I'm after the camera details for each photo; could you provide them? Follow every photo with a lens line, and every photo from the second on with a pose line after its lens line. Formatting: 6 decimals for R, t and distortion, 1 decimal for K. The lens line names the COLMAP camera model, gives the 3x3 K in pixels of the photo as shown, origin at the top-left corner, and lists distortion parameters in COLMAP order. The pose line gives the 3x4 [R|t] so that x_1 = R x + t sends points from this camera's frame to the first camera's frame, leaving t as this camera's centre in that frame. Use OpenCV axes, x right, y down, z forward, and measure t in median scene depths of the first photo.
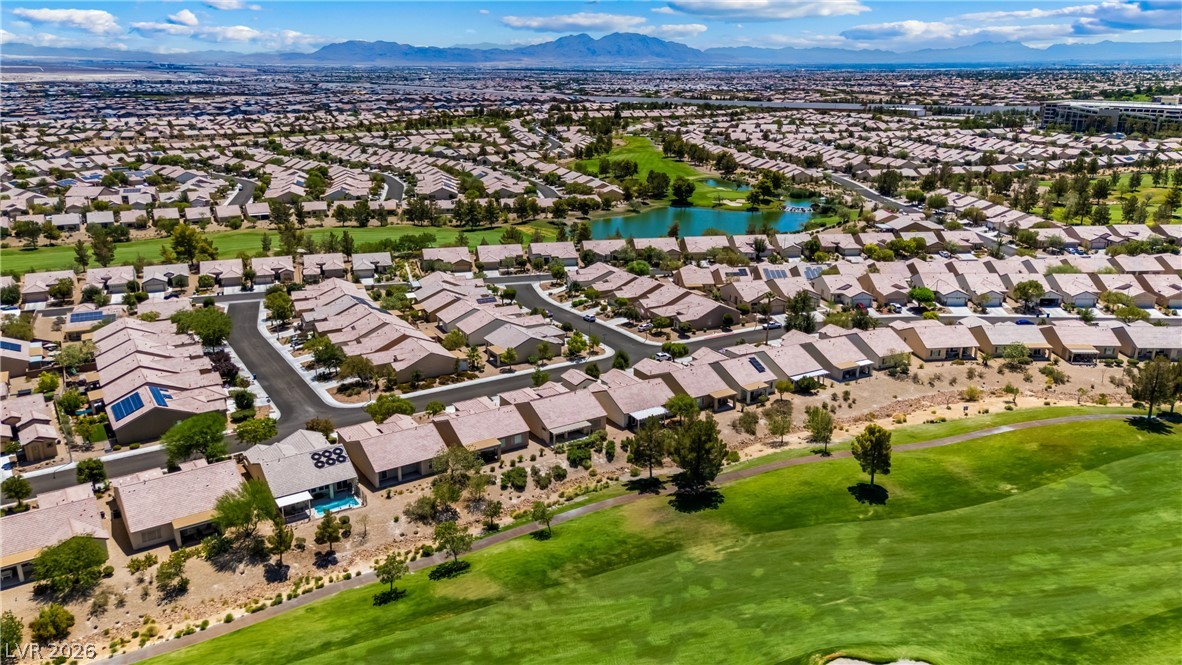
lens RADIAL K [[884.4, 0, 610.3], [0, 884.4, 333.7], [0, 0, 1]] dist [0.093387, -0.130882]
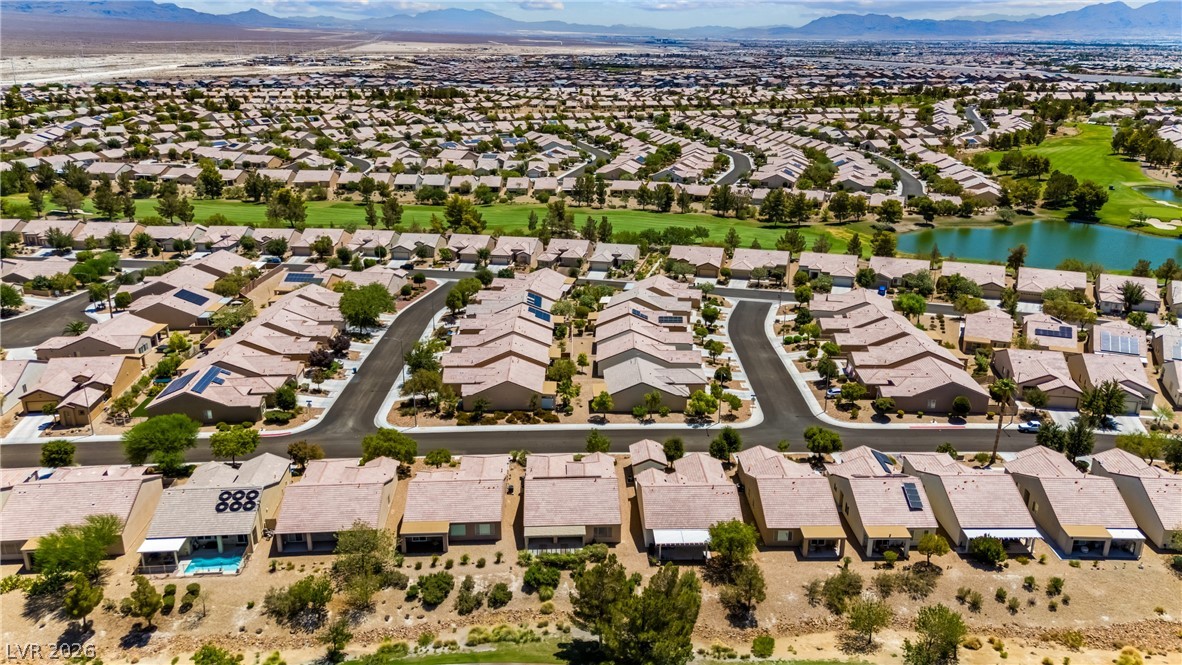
lens RADIAL K [[908.9, 0, 606.4], [0, 908.9, 332.2], [0, 0, 1]] dist [0.075734, -0.089416]
pose [[0.868370, 0.156771, -0.470486, 0.256222], [-0.149045, 0.987360, 0.053909, -0.079582], [0.472991, 0.023310, 0.880759, 0.312506]]
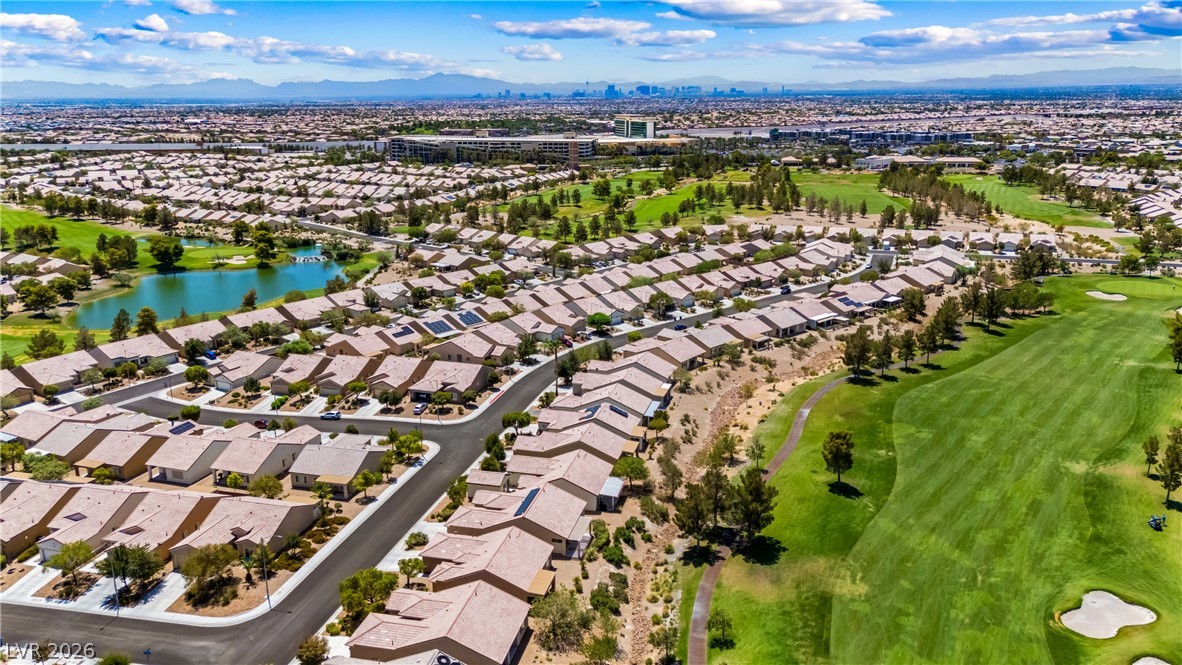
lens RADIAL K [[871.4, 0, 593.8], [0, 871.4, 331.1], [0, 0, 1]] dist [0.071089, -0.066248]
pose [[0.711820, -0.185123, 0.677527, -0.488462], [0.209137, 0.976749, 0.047157, -0.102924], [-0.670503, 0.108129, 0.733985, 0.274901]]
